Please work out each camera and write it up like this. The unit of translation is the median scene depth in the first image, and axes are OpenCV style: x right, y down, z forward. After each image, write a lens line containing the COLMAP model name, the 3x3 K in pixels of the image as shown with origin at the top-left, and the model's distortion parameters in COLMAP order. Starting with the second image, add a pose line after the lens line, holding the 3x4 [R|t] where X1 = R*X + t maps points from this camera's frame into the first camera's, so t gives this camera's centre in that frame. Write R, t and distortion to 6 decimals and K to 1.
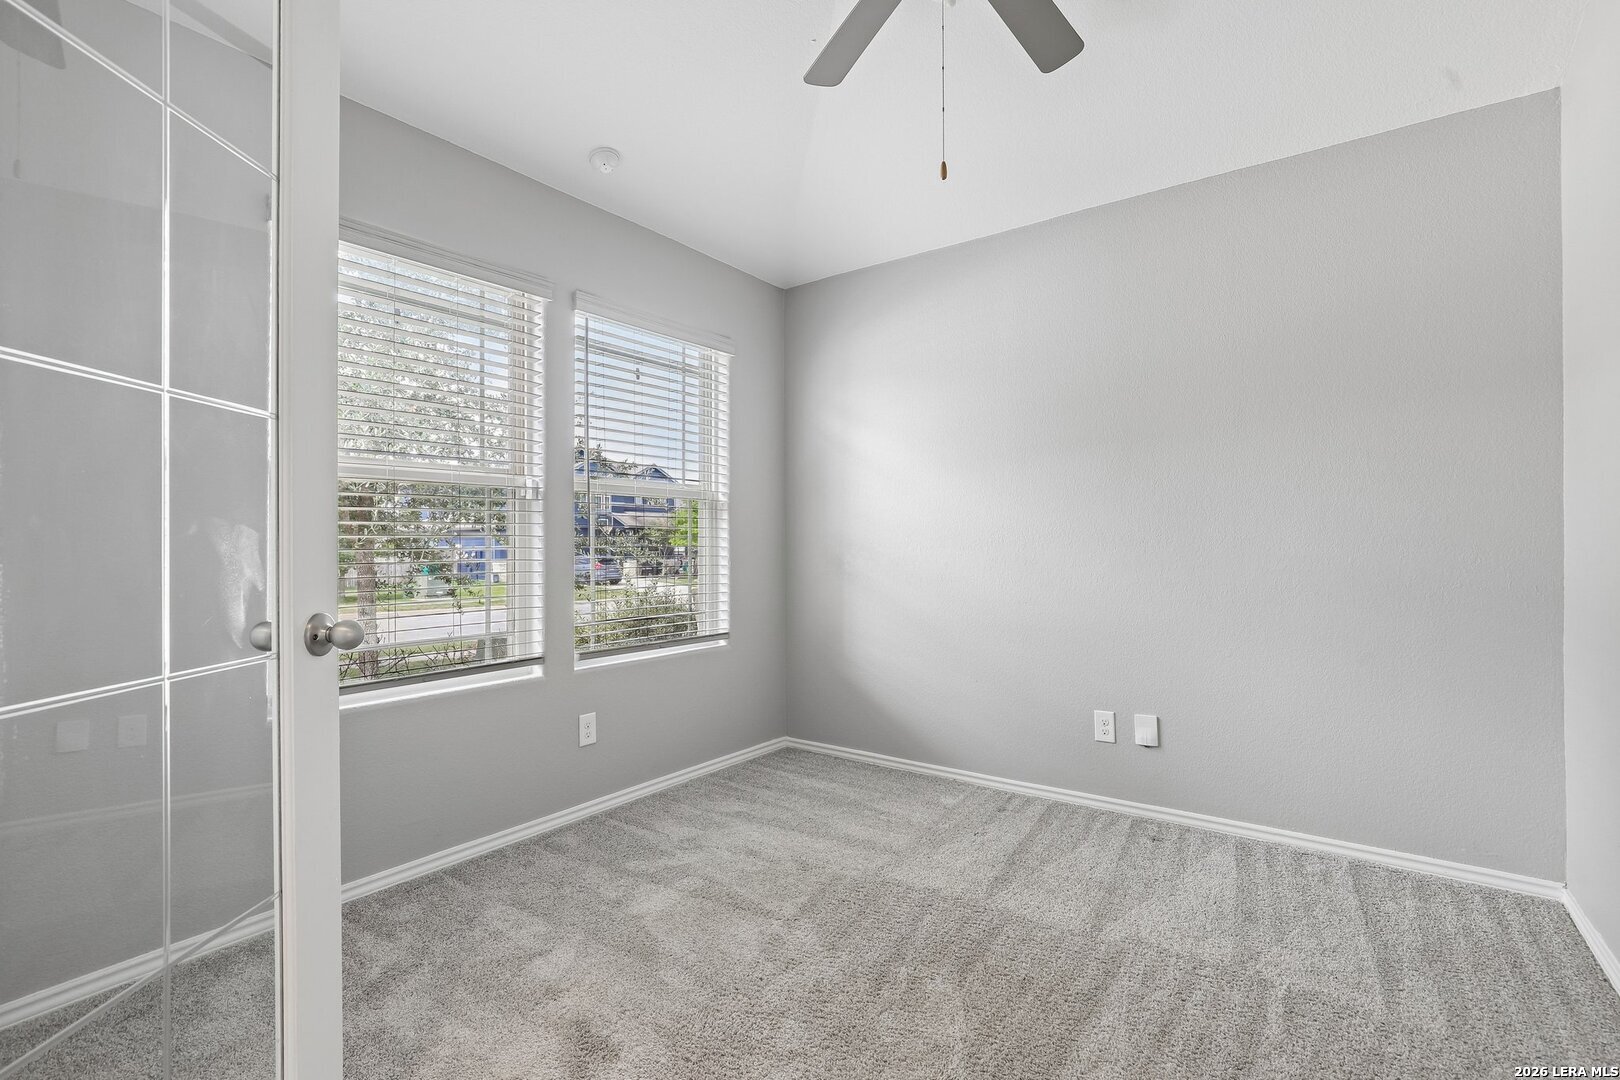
lens RADIAL K [[732.7, 0, 833.9], [0, 732.7, 543.4], [0, 0, 1]] dist [-0.005134, -0.000303]
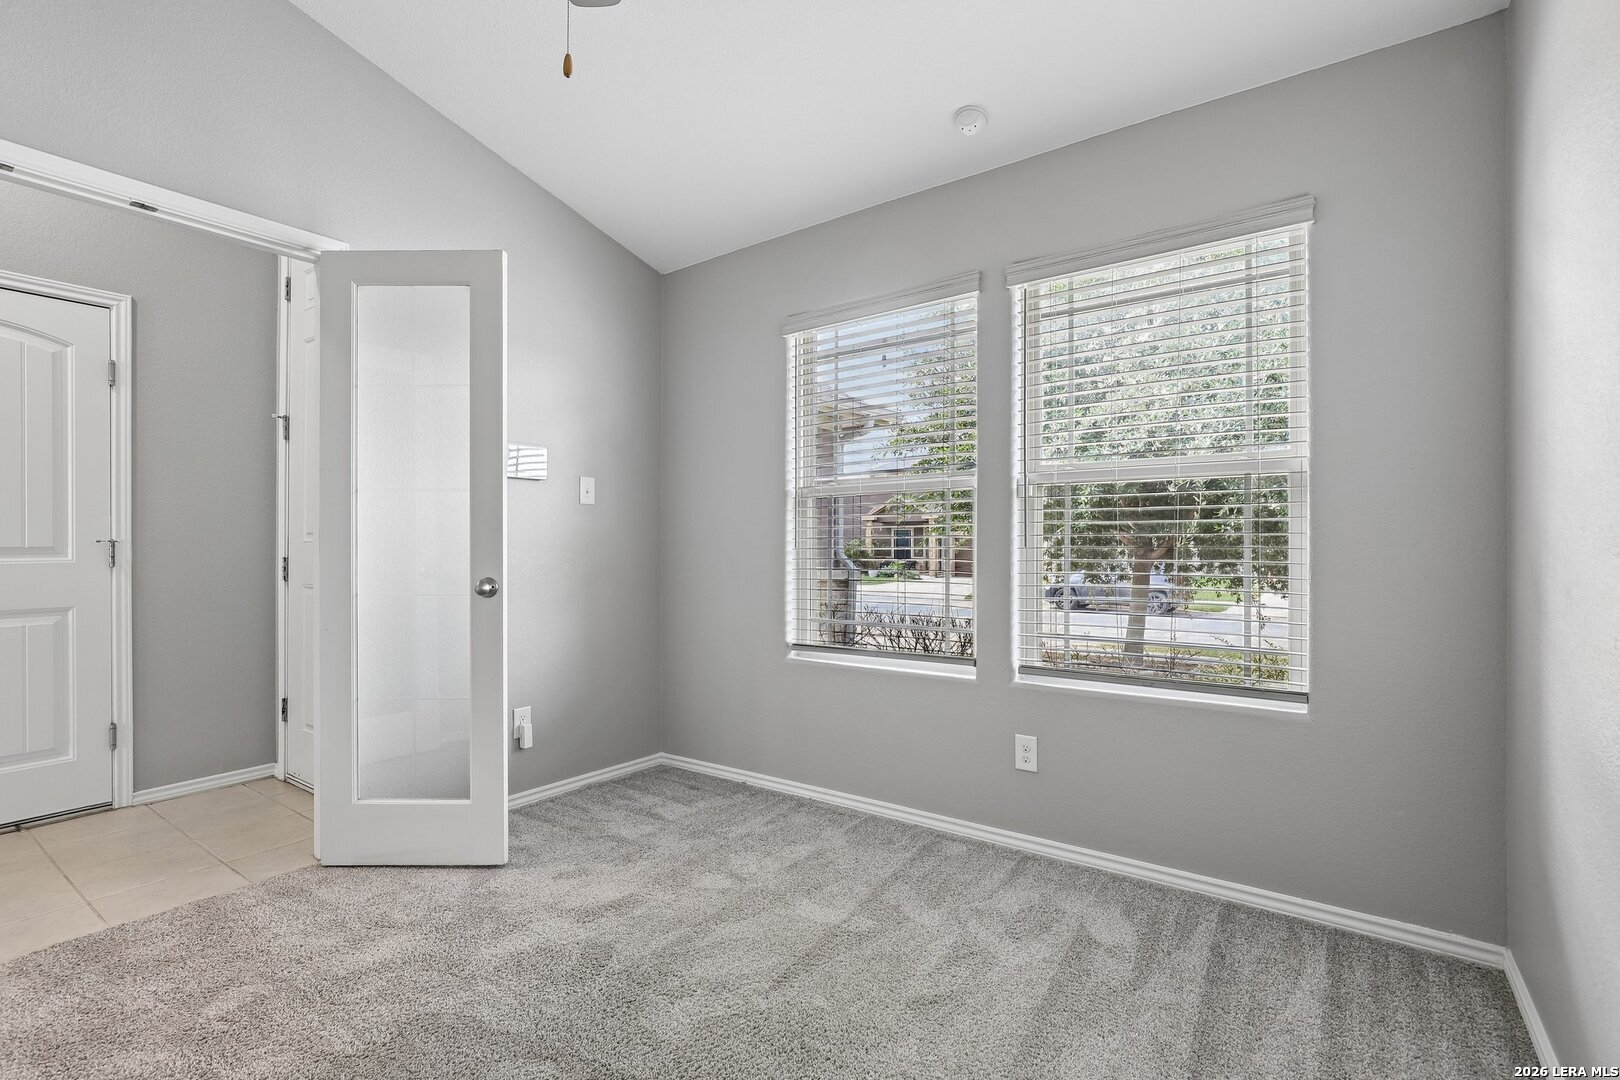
lens RADIAL K [[732.7, 0, 833.9], [0, 732.7, 543.4], [0, 0, 1]] dist [-0.005134, -0.000303]
pose [[0.015312, 0.001683, -0.999881, 0.551105], [0.000538, 0.999998, 0.001691, -0.001711], [0.999883, -0.000564, 0.015311, 0.759275]]
